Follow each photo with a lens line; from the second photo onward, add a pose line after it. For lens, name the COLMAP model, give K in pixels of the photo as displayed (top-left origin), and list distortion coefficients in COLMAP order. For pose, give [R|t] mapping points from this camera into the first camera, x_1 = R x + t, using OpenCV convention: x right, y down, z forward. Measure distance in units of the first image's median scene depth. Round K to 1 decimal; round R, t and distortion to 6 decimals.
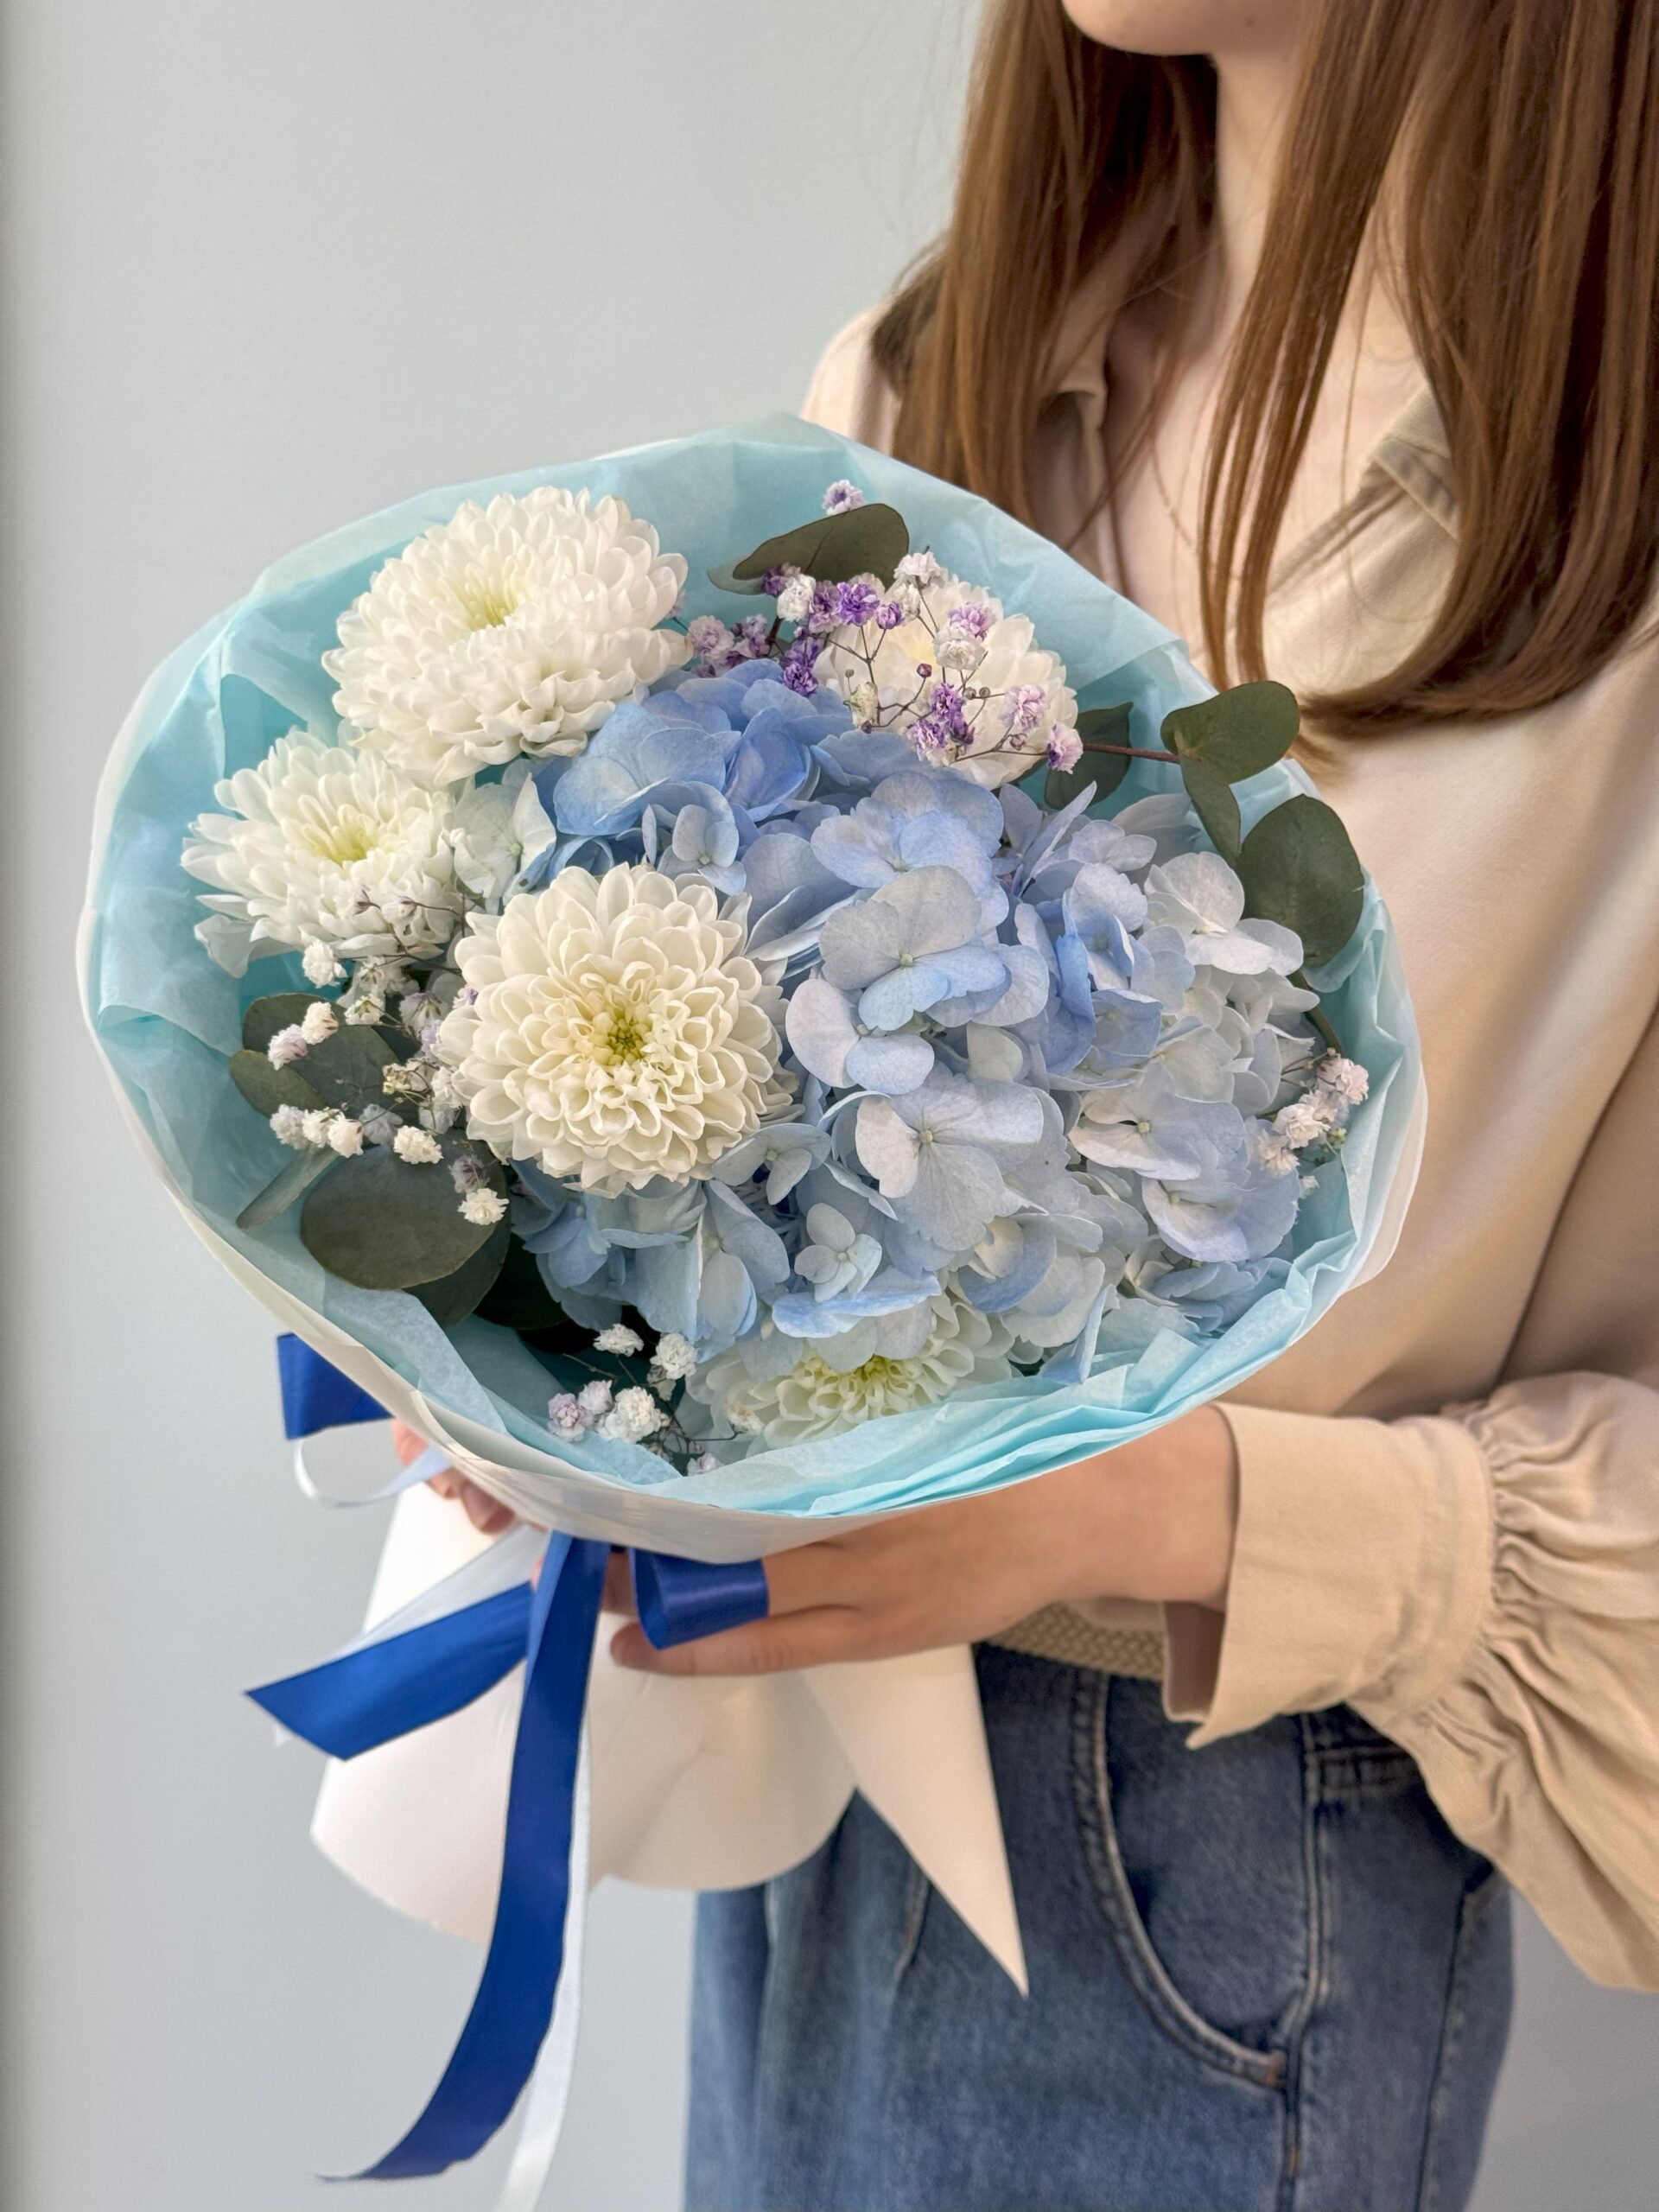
lens RADIAL K [[3278.1, 0, 829.5], [0, 3278.1, 1106.0], [0, 0, 1]] dist [0.224494, -0.807929]
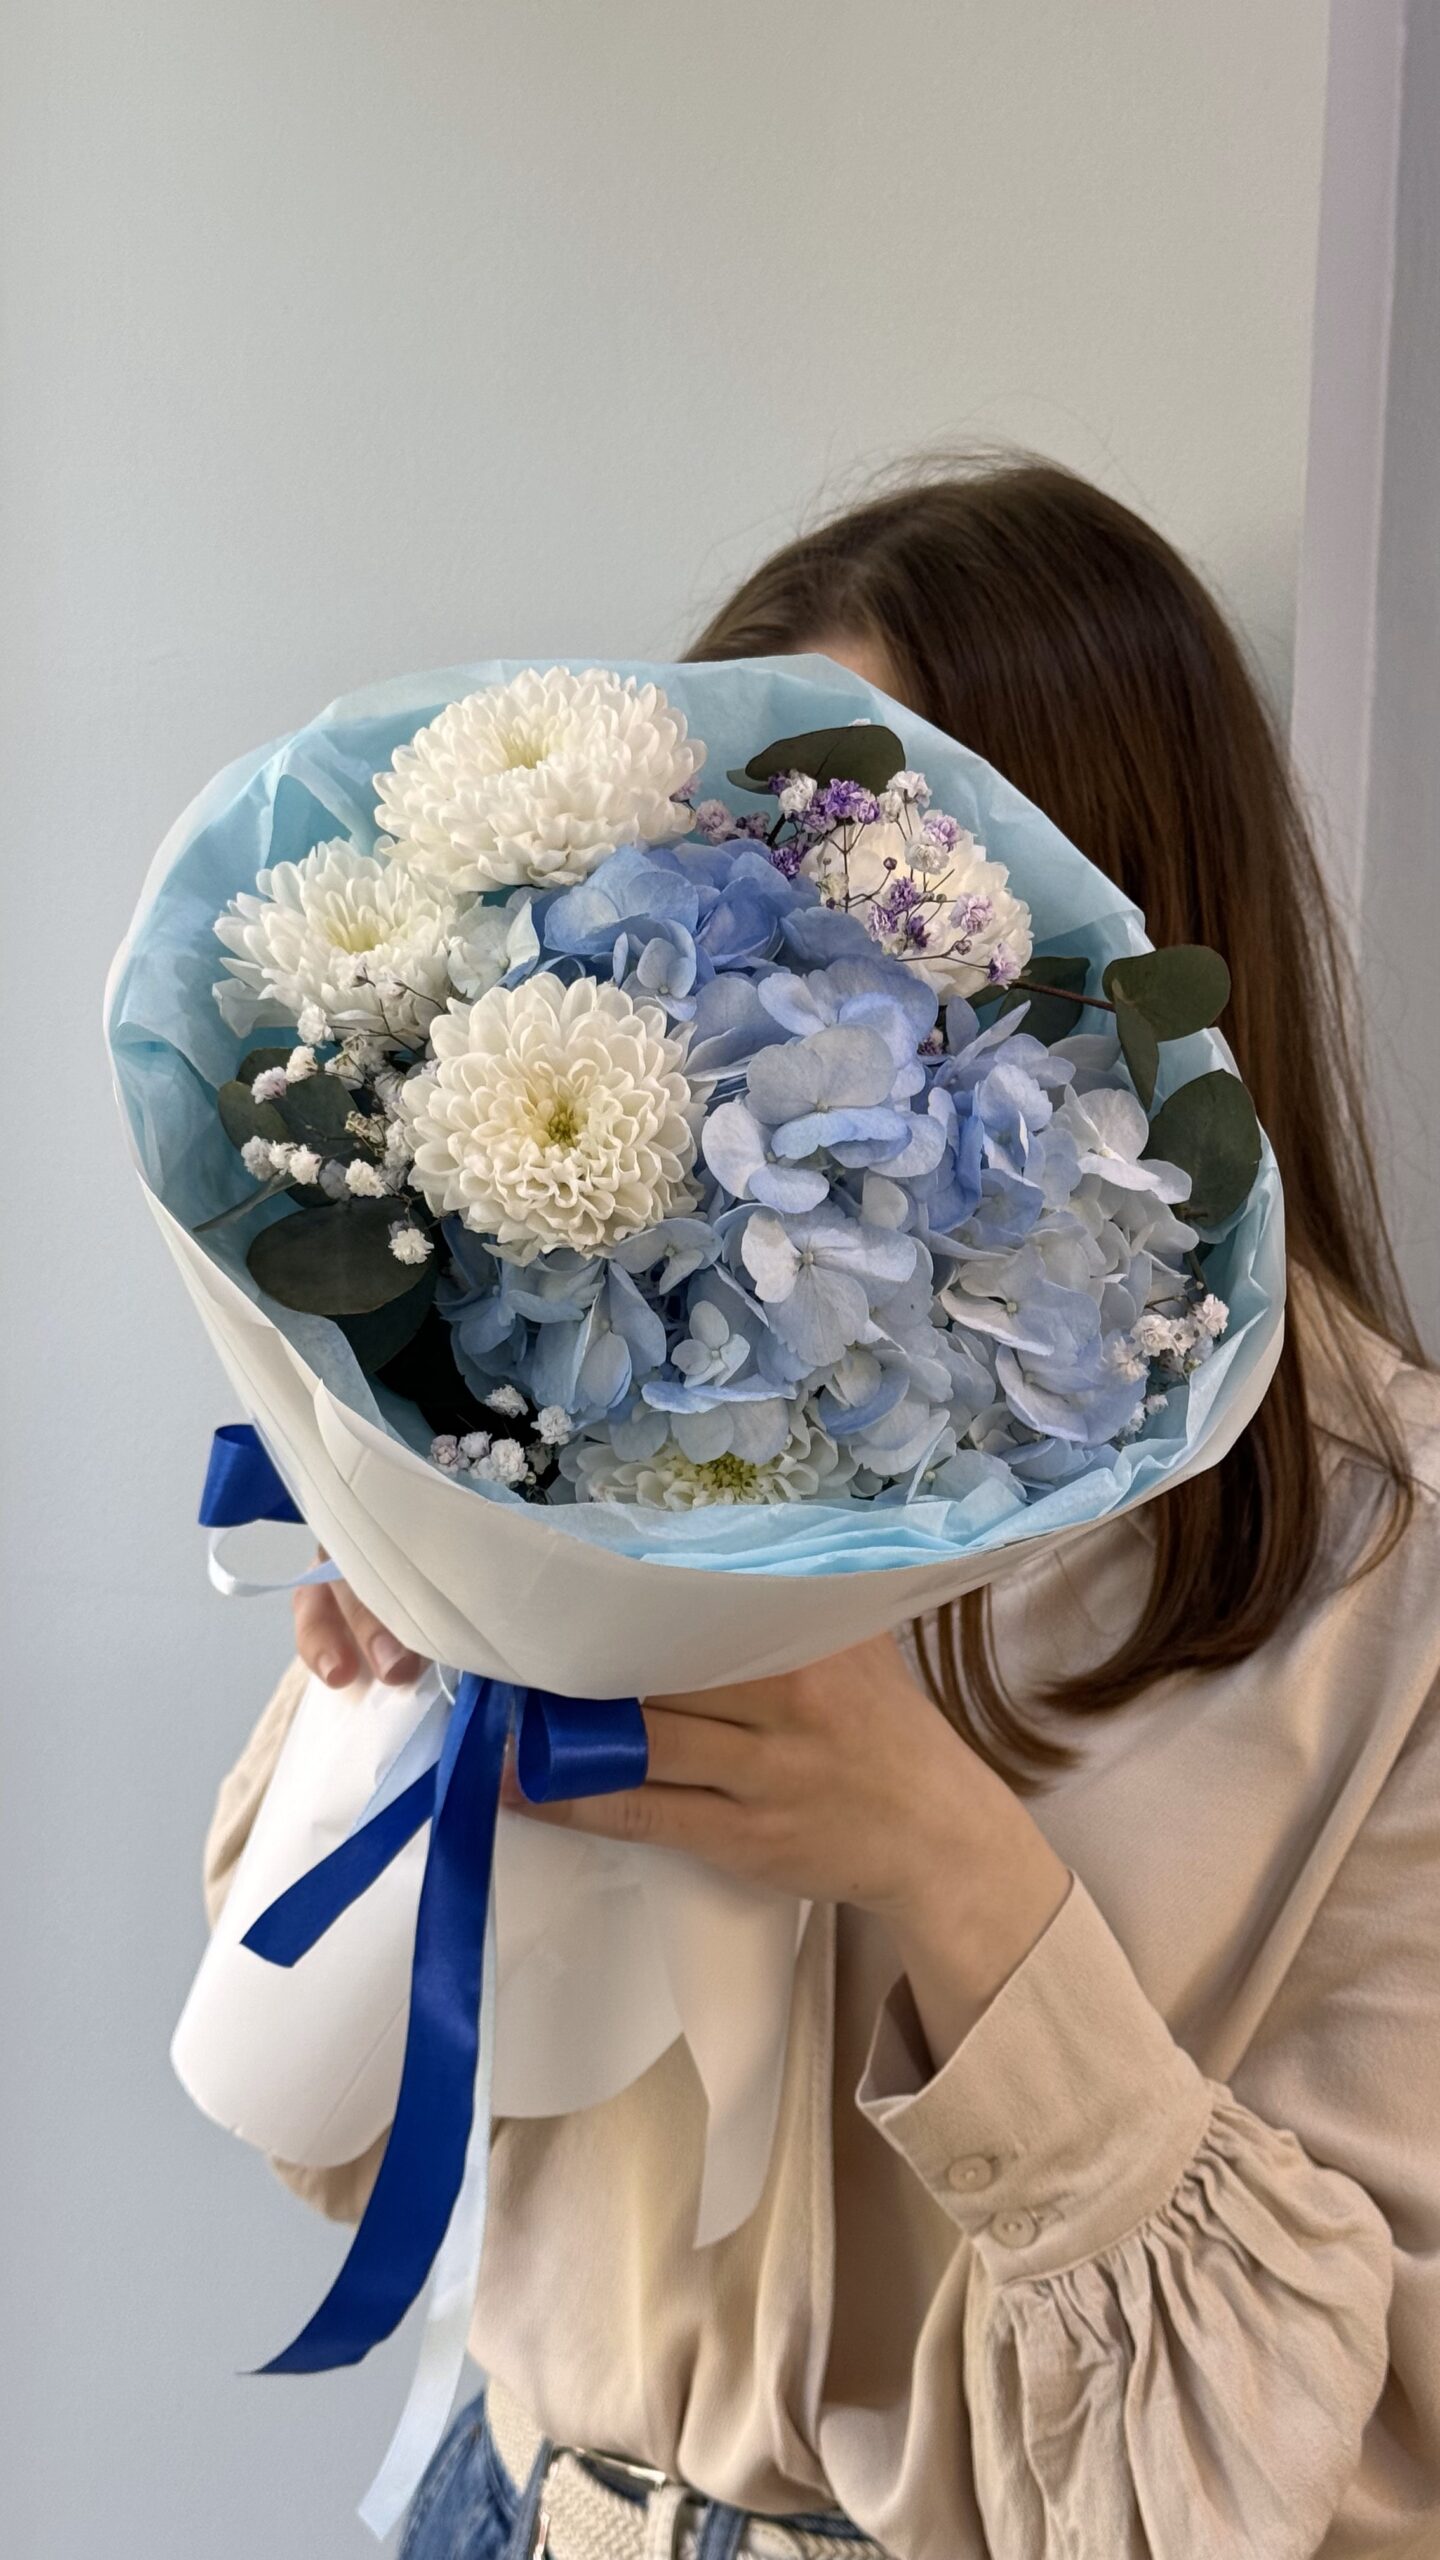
lens RADIAL K [[3848.3, 0, 720.0], [0, 3848.3, 1280.0], [0, 0, 1]] dist [0.020480, 5.685115]
pose [[0.980195, 0.183650, -0.074098, 0.095487], [-0.191389, 0.974609, -0.116225, 0.169223], [0.050871, 0.128104, 0.990455, -0.287443]]
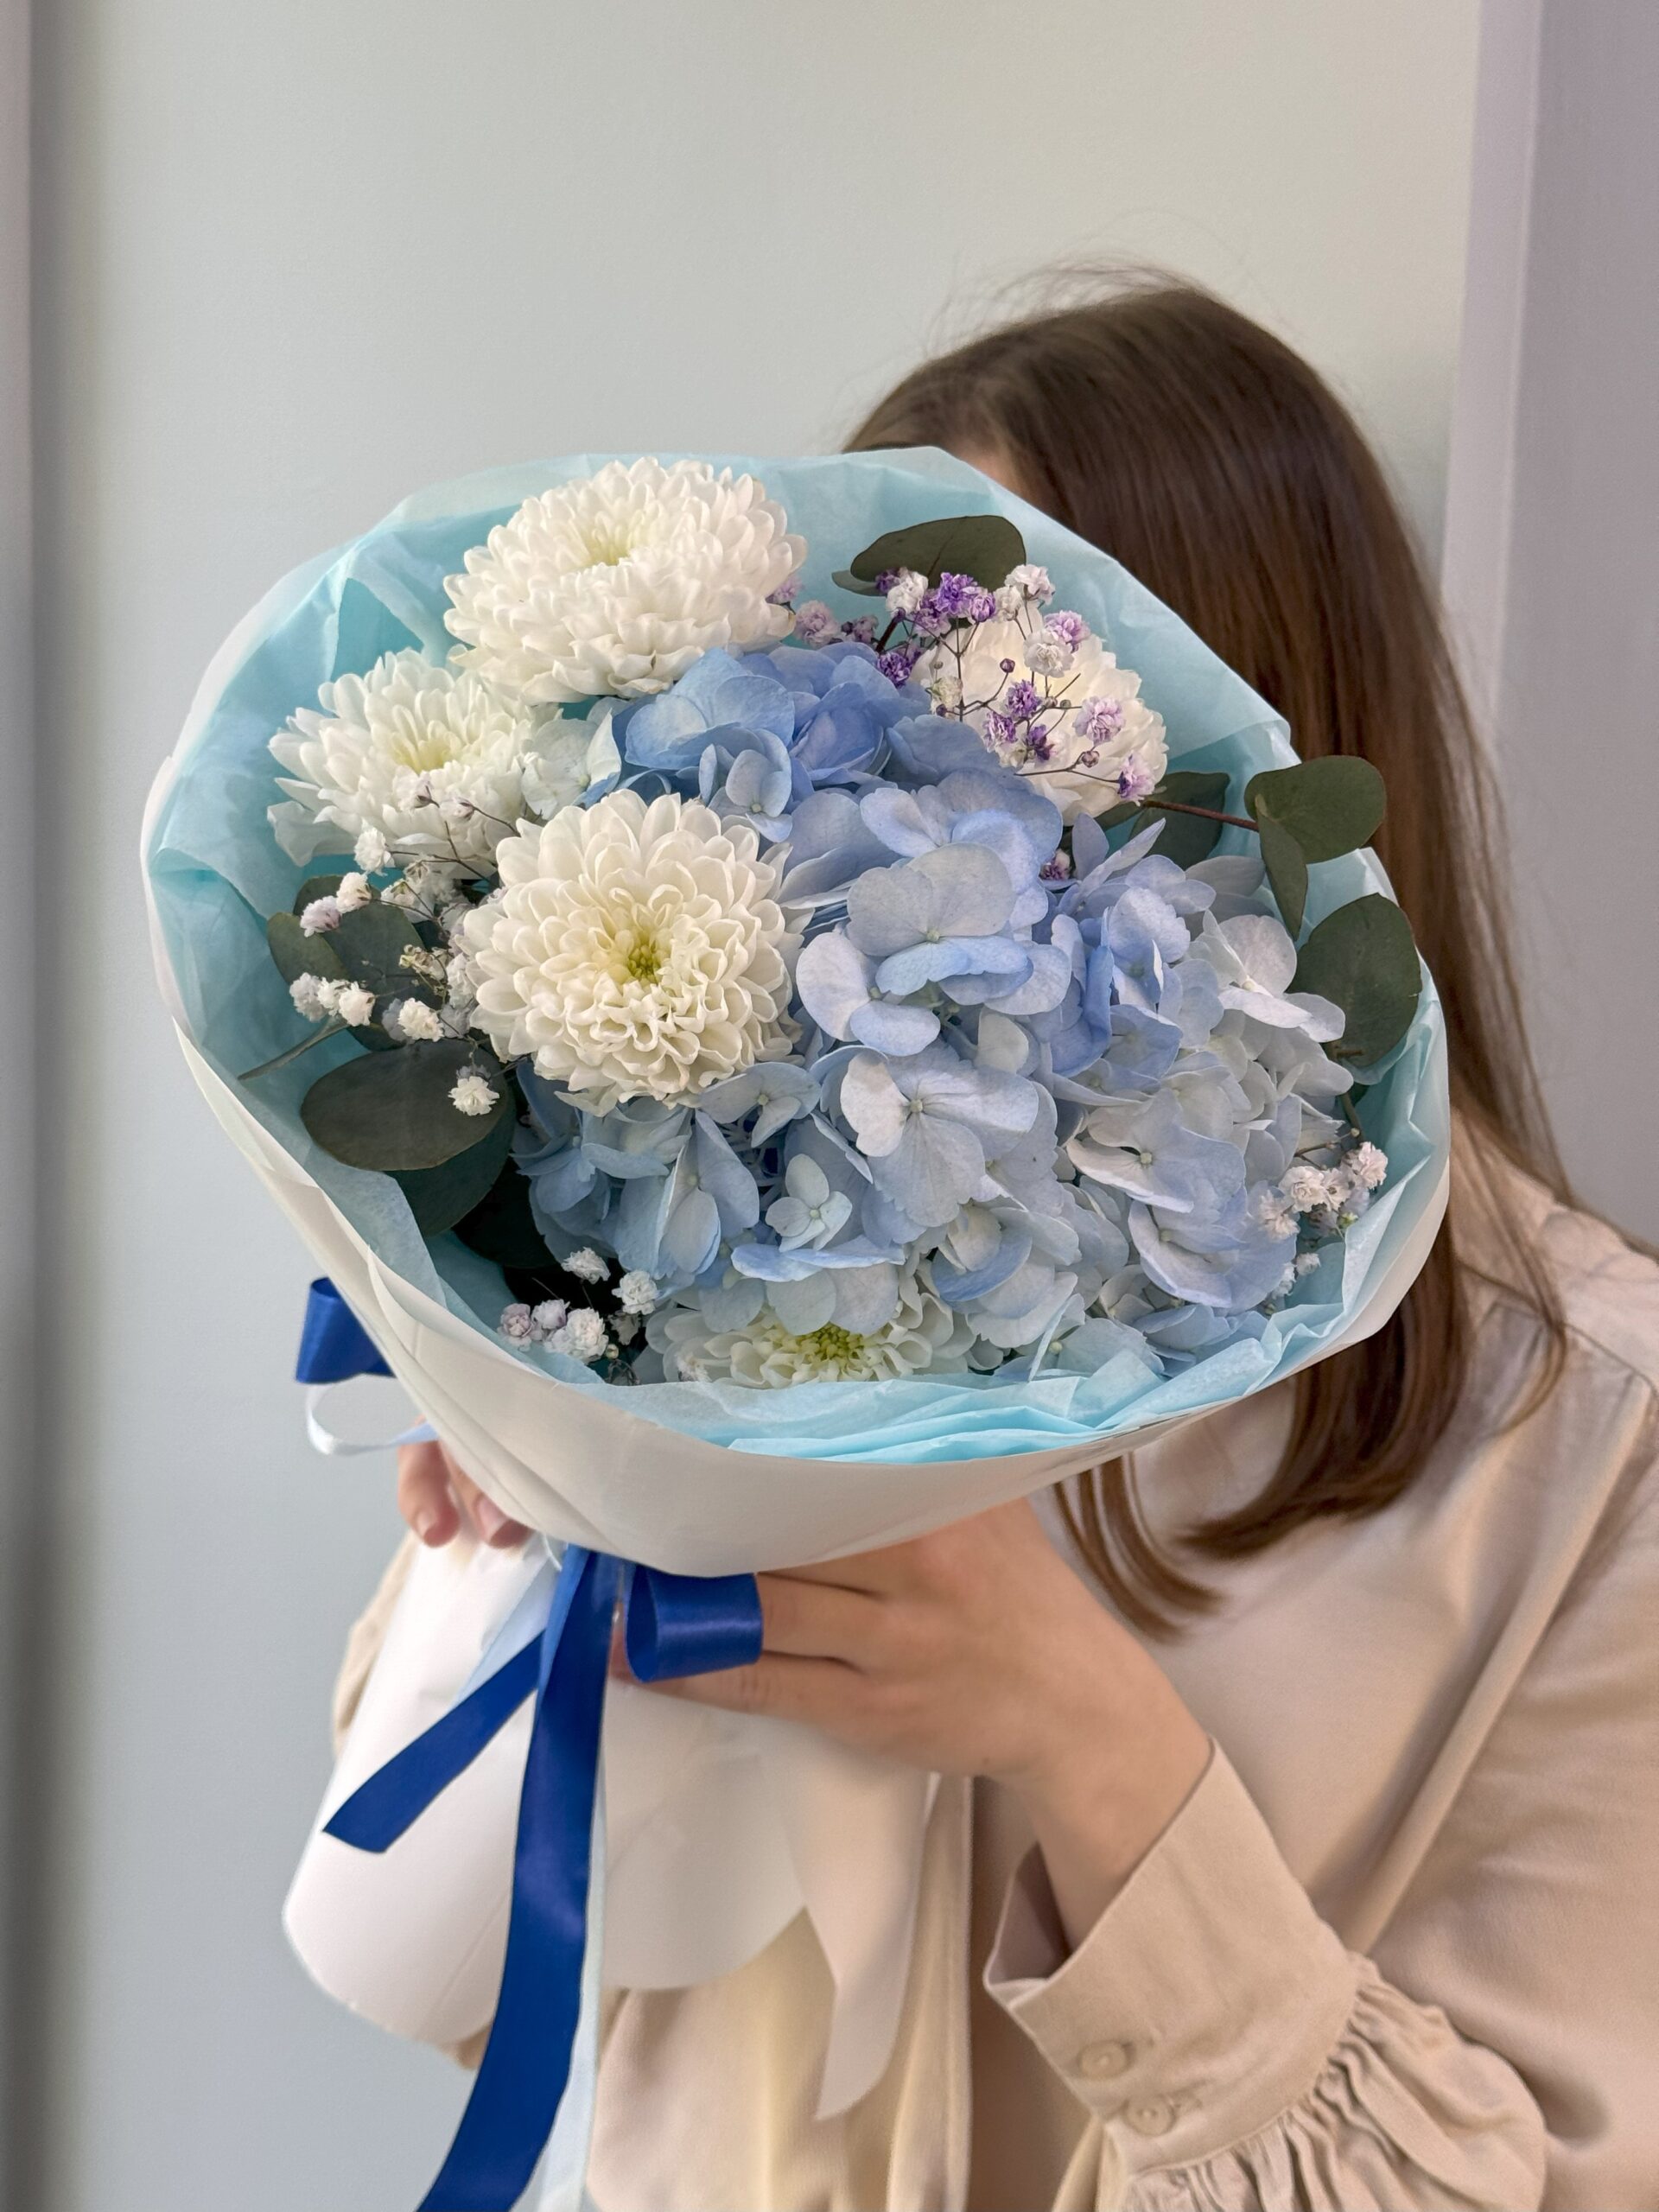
lens RADIAL K [[3278.1, 0, 829.5], [0, 3278.1, 1106.0], [0, 0, 1]] dist [0.224494, -0.807929]
pose [[0.979432, 0.178474, -0.094128, 0.094344], [-0.188397, 0.975924, -0.109905, 0.120078], [0.072247, 0.125377, 0.989475, 0.012602]]
